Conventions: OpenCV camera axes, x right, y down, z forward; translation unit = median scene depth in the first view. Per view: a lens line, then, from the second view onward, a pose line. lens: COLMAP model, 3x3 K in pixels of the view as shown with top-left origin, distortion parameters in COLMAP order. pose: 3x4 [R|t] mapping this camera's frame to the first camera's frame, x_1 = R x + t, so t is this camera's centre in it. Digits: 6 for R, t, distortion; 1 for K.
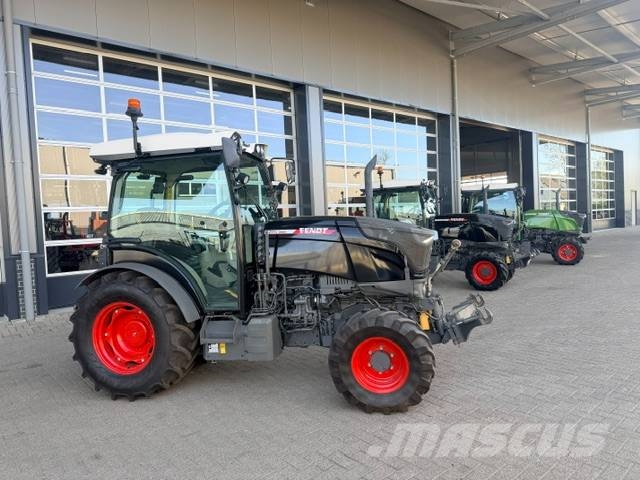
lens RADIAL K [[450.4, 0, 320.0], [0, 450.4, 236.5], [0, 0, 1]] dist [0.032162, -0.038273]
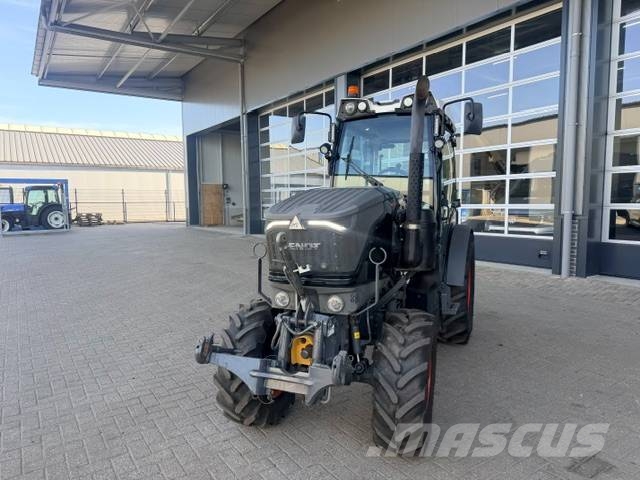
lens RADIAL K [[450.4, 0, 321.9], [0, 450.4, 241.8], [0, 0, 1]] dist [0.032162, -0.038273]
pose [[-0.124735, 0.135425, -0.982905, 0.725294], [-0.024048, 0.989938, 0.139446, -0.051336], [0.991899, 0.041030, -0.120223, 0.946140]]
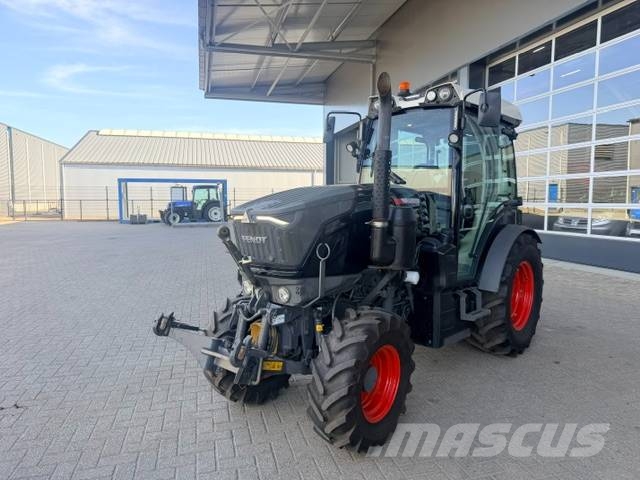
lens RADIAL K [[450.4, 0, 322.1], [0, 450.4, 240.4], [0, 0, 1]] dist [0.032162, -0.038273]
pose [[-0.444193, 0.126129, -0.887008, 0.681094], [-0.012148, 0.989102, 0.146729, -0.055796], [0.895849, 0.075951, -0.437820, 1.186527]]
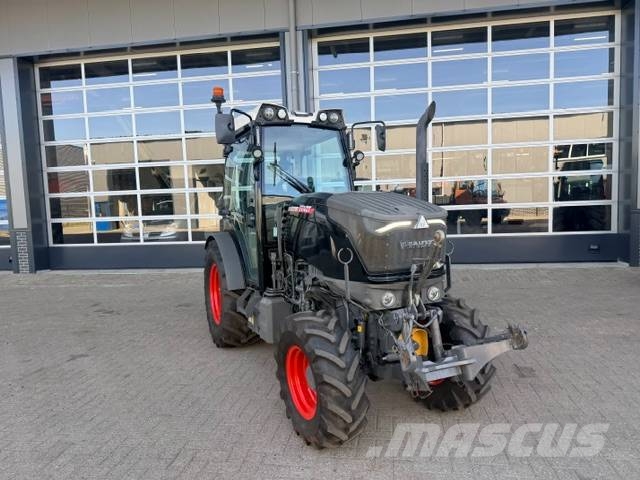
lens RADIAL K [[450.4, 0, 319.6], [0, 450.4, 238.4], [0, 0, 1]] dist [0.032162, -0.038273]
pose [[0.640152, 0.079120, -0.764163, 0.566437], [-0.022666, 0.996195, 0.084156, -0.025042], [0.767914, -0.036553, 0.639510, 0.401469]]
